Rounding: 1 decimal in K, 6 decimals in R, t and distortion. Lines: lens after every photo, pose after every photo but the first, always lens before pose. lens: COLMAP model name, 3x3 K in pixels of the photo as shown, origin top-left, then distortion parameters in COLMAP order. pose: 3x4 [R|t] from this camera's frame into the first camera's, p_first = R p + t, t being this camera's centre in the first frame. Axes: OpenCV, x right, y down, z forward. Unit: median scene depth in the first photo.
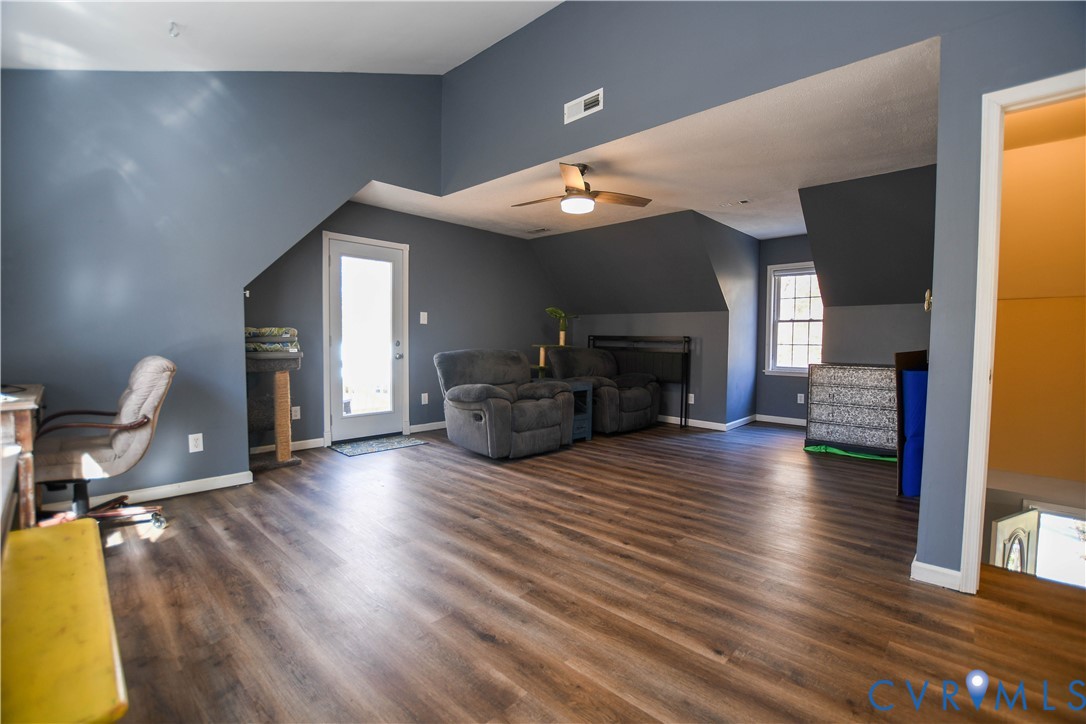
lens RADIAL K [[498.5, 0, 548.5], [0, 498.5, 363.8], [0, 0, 1]] dist [-0.021201, -0.000173]
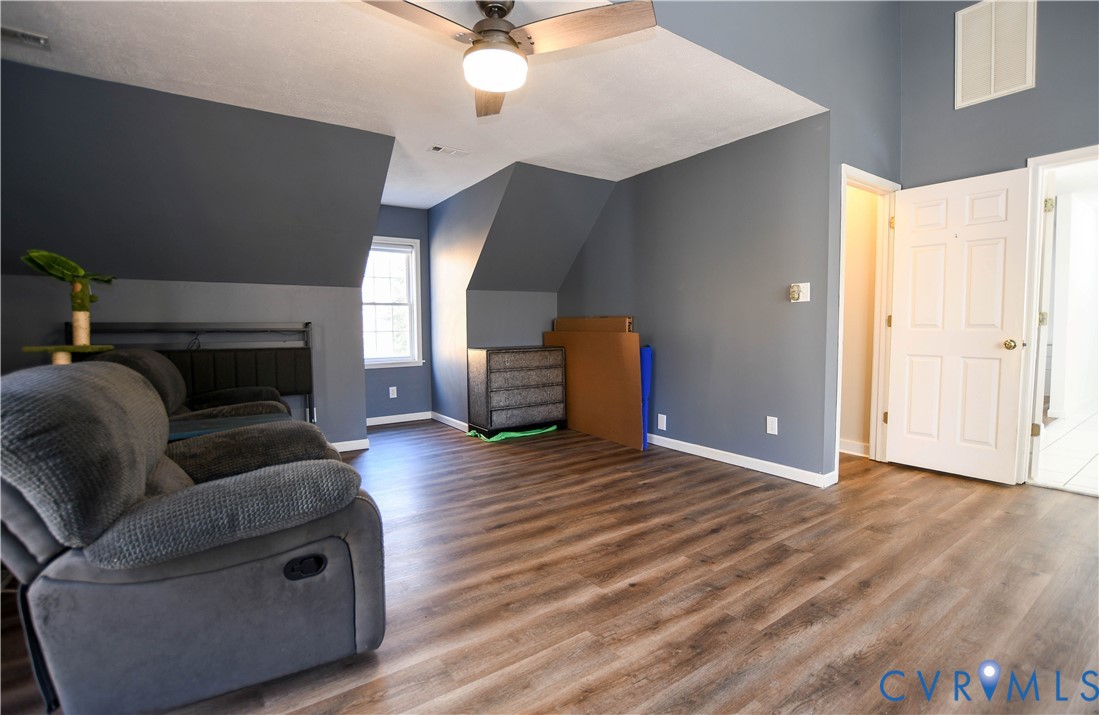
lens RADIAL K [[494.9, 0, 551.7], [0, 494.9, 351.8], [0, 0, 1]] dist [-0.028075, 0.001108]
pose [[0.202986, -0.060625, 0.977303, -0.554598], [0.061198, 0.996916, 0.049131, -0.053783], [-0.977267, 0.049836, 0.206070, 1.022934]]
